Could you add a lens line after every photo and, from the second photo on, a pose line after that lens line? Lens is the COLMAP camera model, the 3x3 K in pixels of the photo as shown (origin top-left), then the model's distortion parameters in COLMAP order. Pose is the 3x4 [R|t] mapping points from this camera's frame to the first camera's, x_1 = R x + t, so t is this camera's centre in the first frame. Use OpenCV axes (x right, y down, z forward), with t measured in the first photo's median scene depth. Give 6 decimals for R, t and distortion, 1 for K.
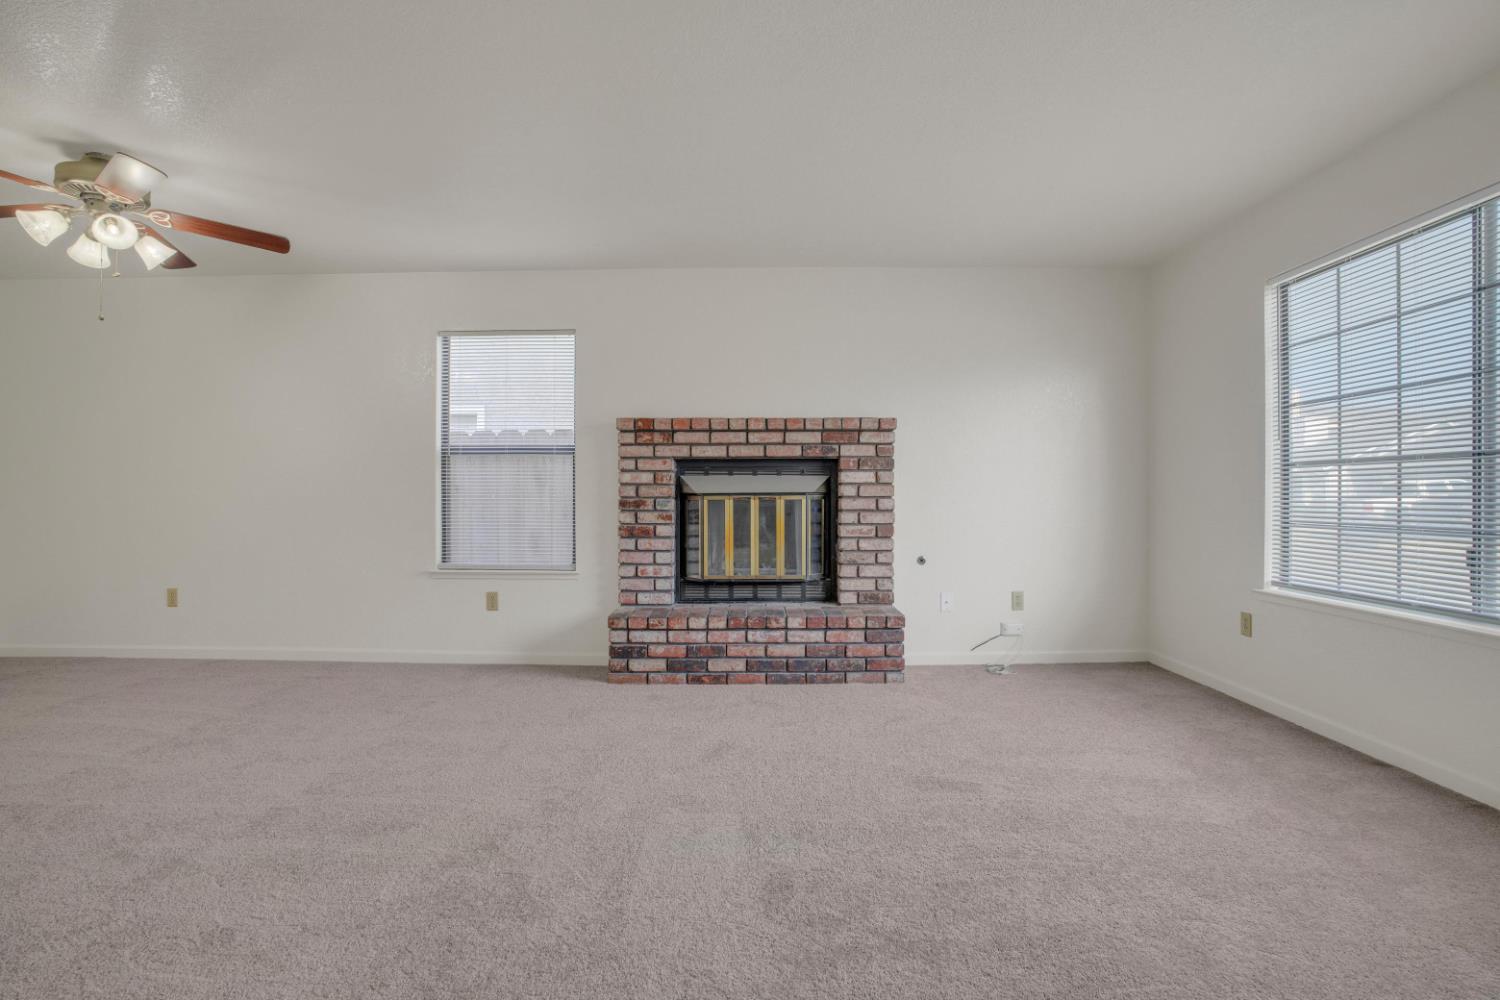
lens RADIAL K [[706.6, 0, 750.2], [0, 706.6, 507.8], [0, 0, 1]] dist [-0.045815, 0.000207]
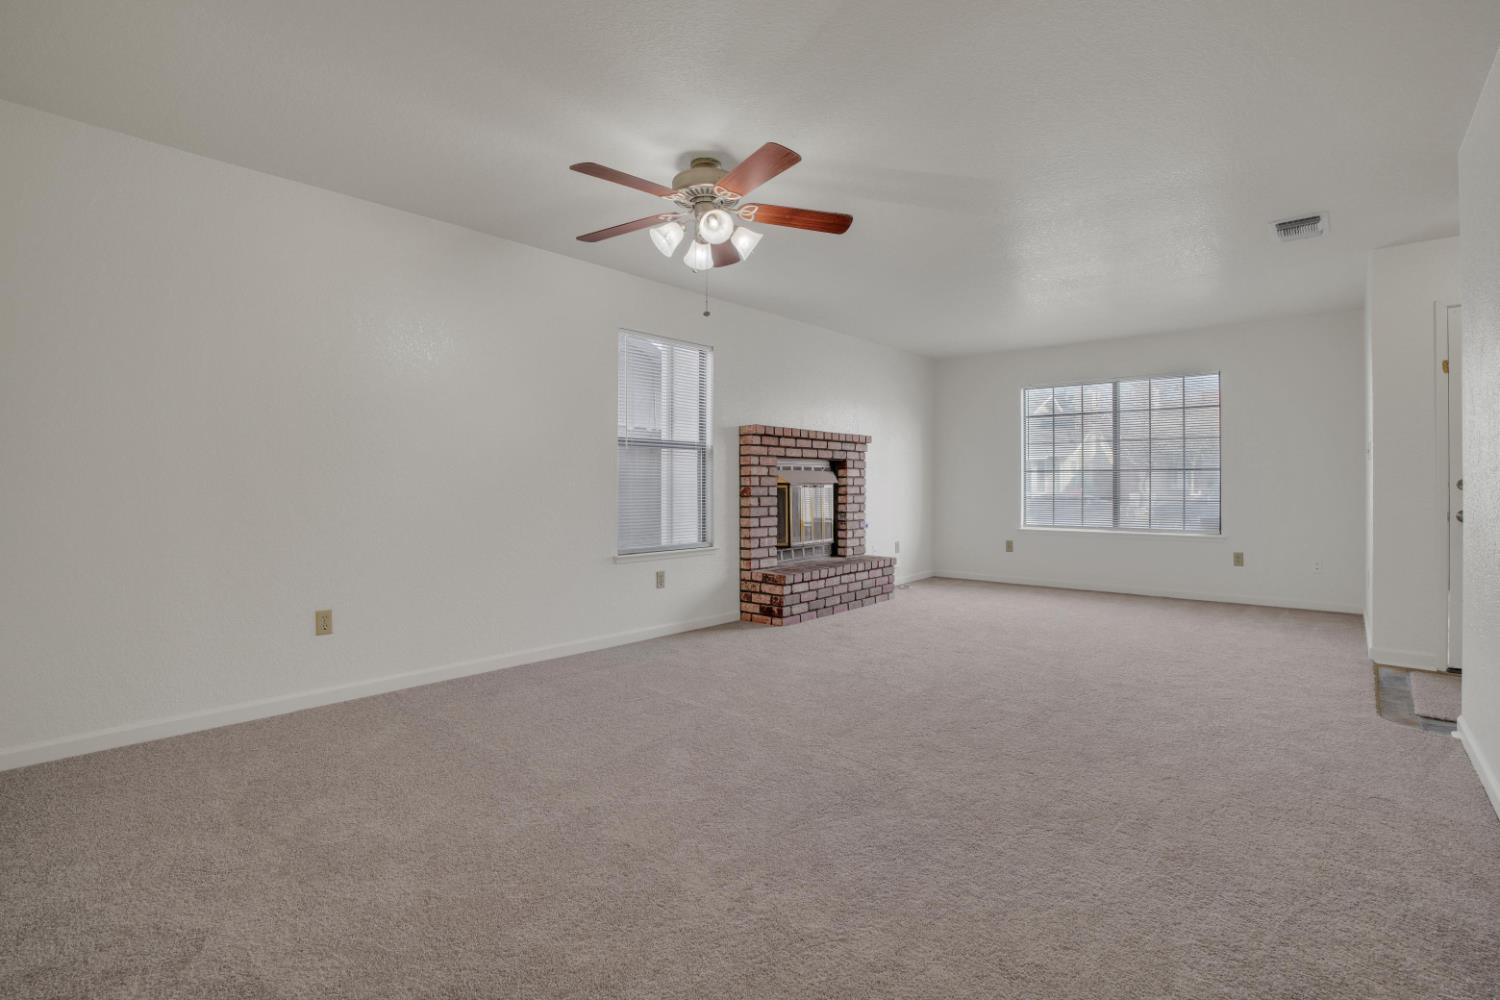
lens RADIAL K [[706.6, 0, 753.3], [0, 706.6, 488.1], [0, 0, 1]] dist [-0.045815, 0.000207]
pose [[0.649003, -0.003806, 0.760776, -1.162259], [0.008122, 0.999965, -0.001926, -0.008643], [-0.760742, 0.007429, 0.649012, 0.164314]]
